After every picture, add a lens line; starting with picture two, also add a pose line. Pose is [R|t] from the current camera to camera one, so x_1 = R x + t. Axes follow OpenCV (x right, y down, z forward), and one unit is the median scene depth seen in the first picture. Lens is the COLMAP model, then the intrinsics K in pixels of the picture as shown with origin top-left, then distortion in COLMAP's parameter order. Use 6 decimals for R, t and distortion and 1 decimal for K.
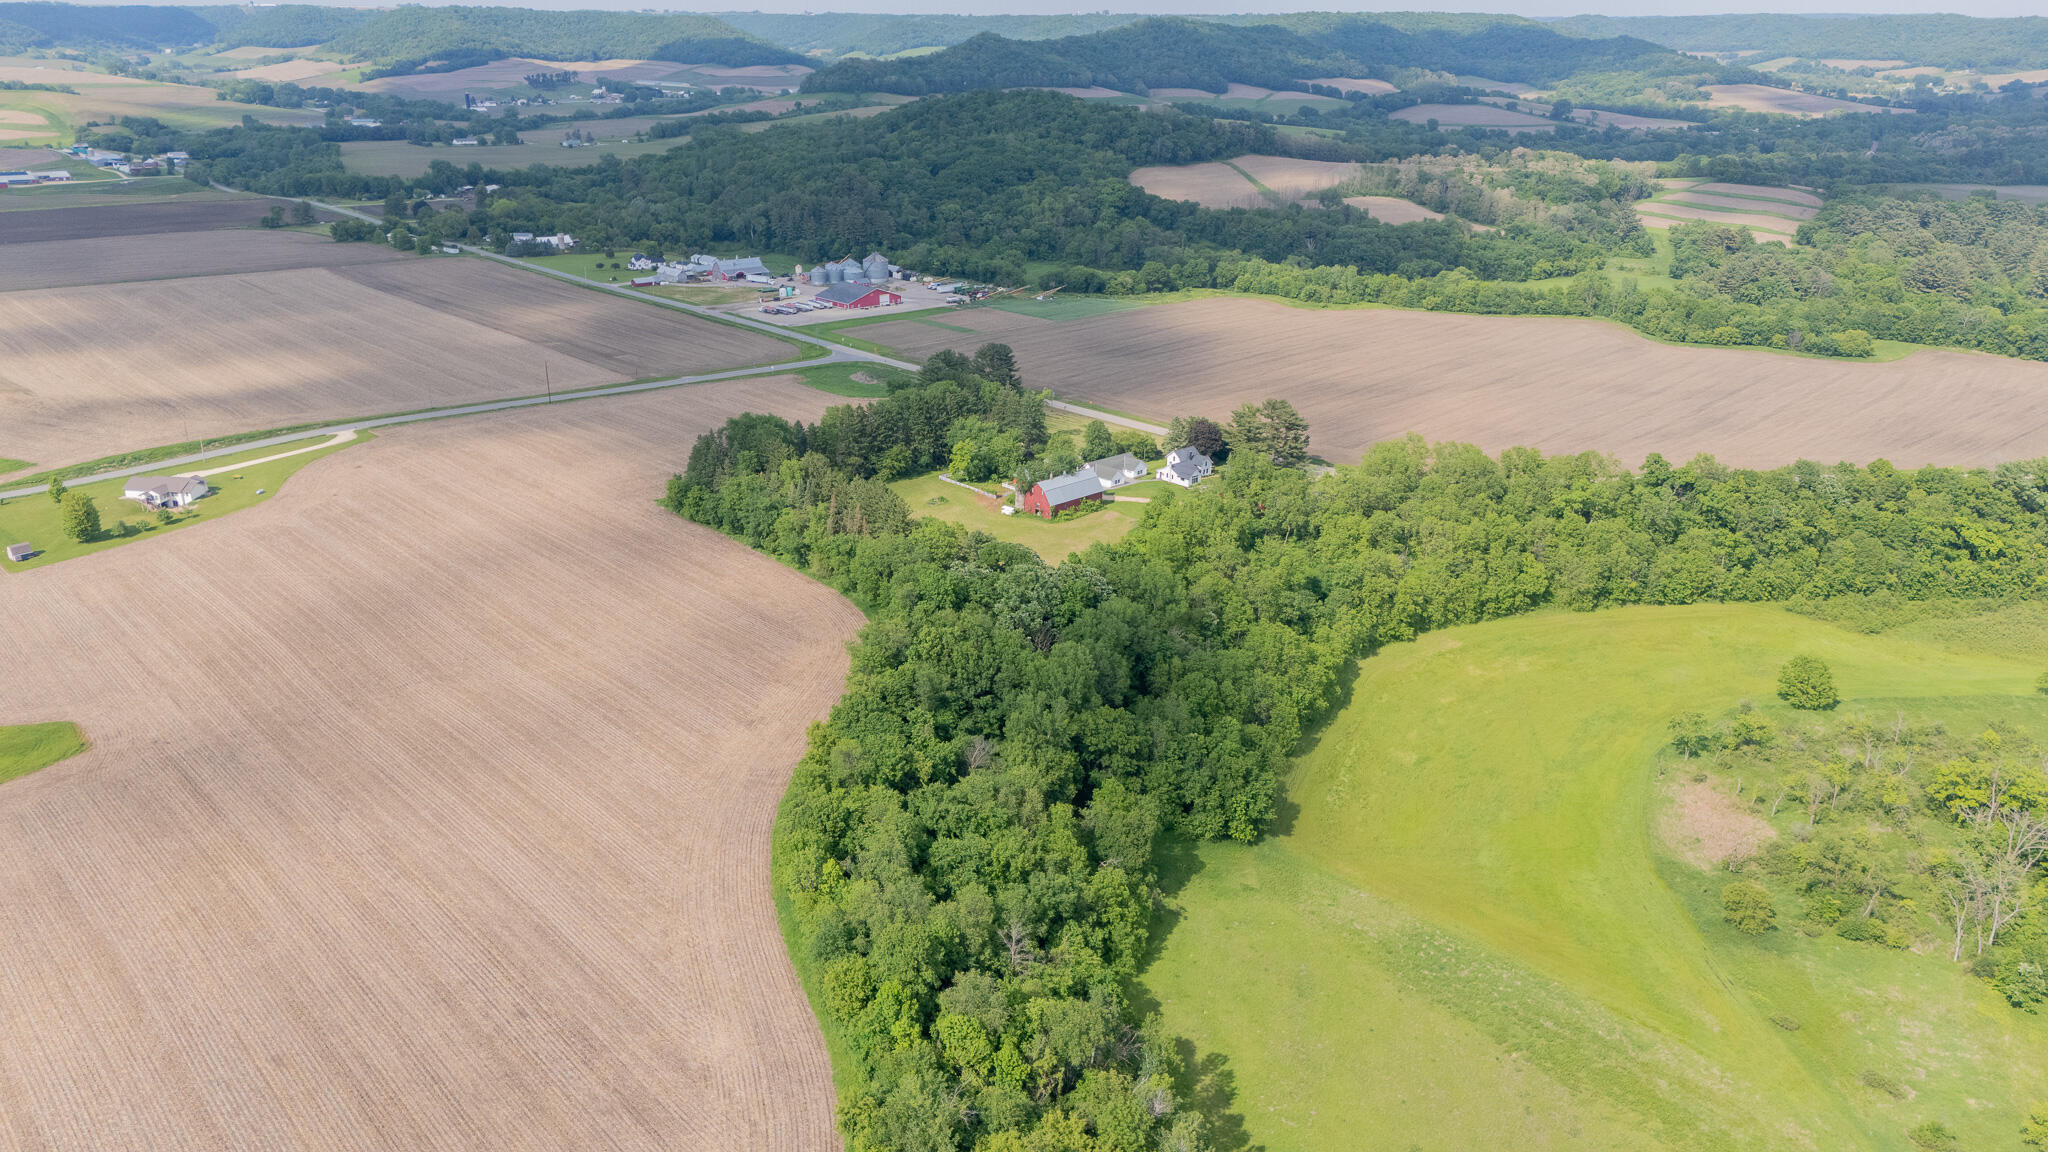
lens RADIAL K [[1499.7, 0, 1018.4], [0, 1499.7, 569.6], [0, 0, 1]] dist [0.066572, -0.070203]
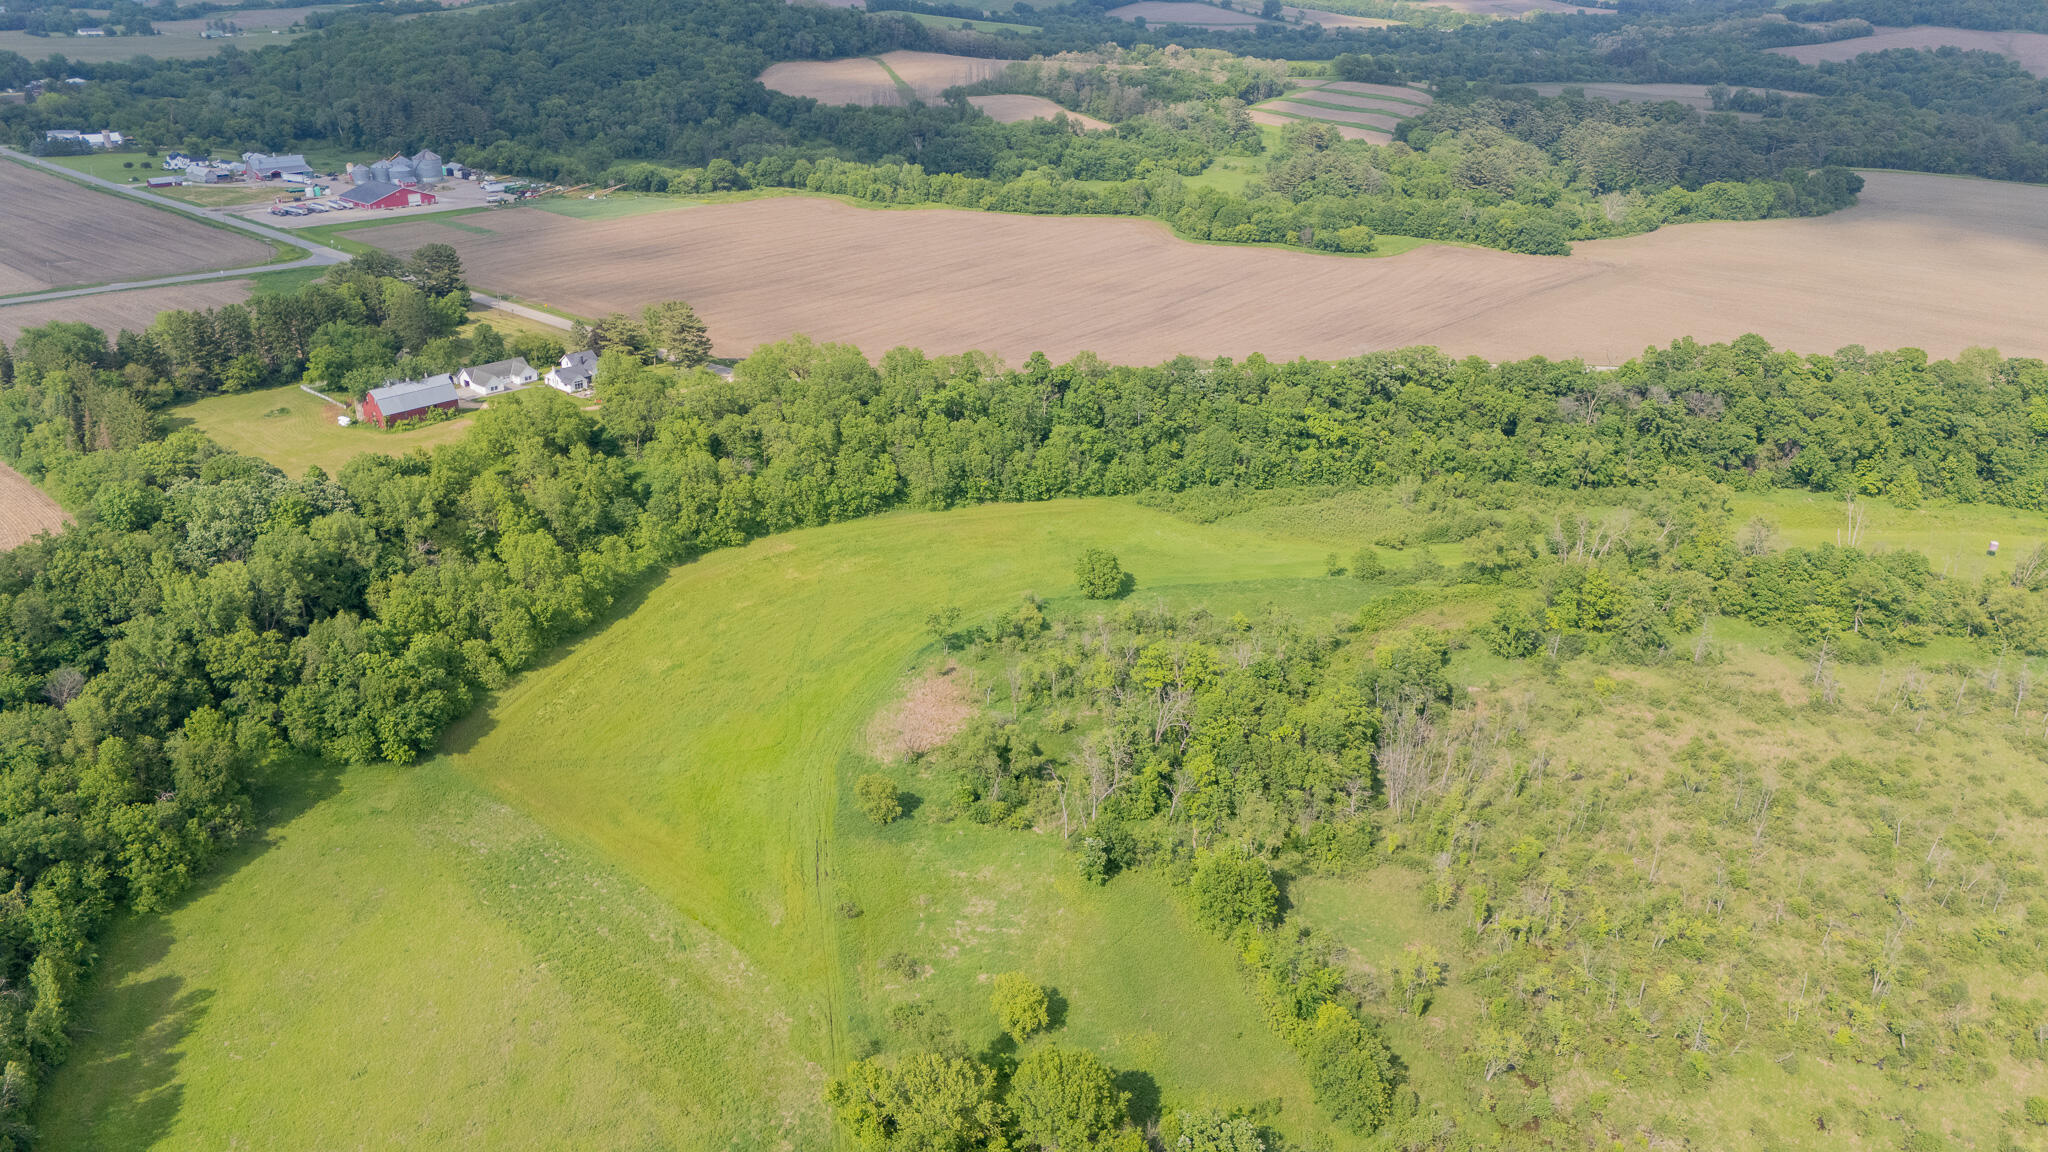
lens RADIAL K [[1499.7, 0, 1018.4], [0, 1499.7, 569.6], [0, 0, 1]] dist [0.066572, -0.070203]
pose [[0.993442, -0.034636, 0.108968, 0.166514], [0.028043, 0.997715, 0.061466, 0.003683], [-0.110847, -0.058007, 0.992143, 0.002713]]
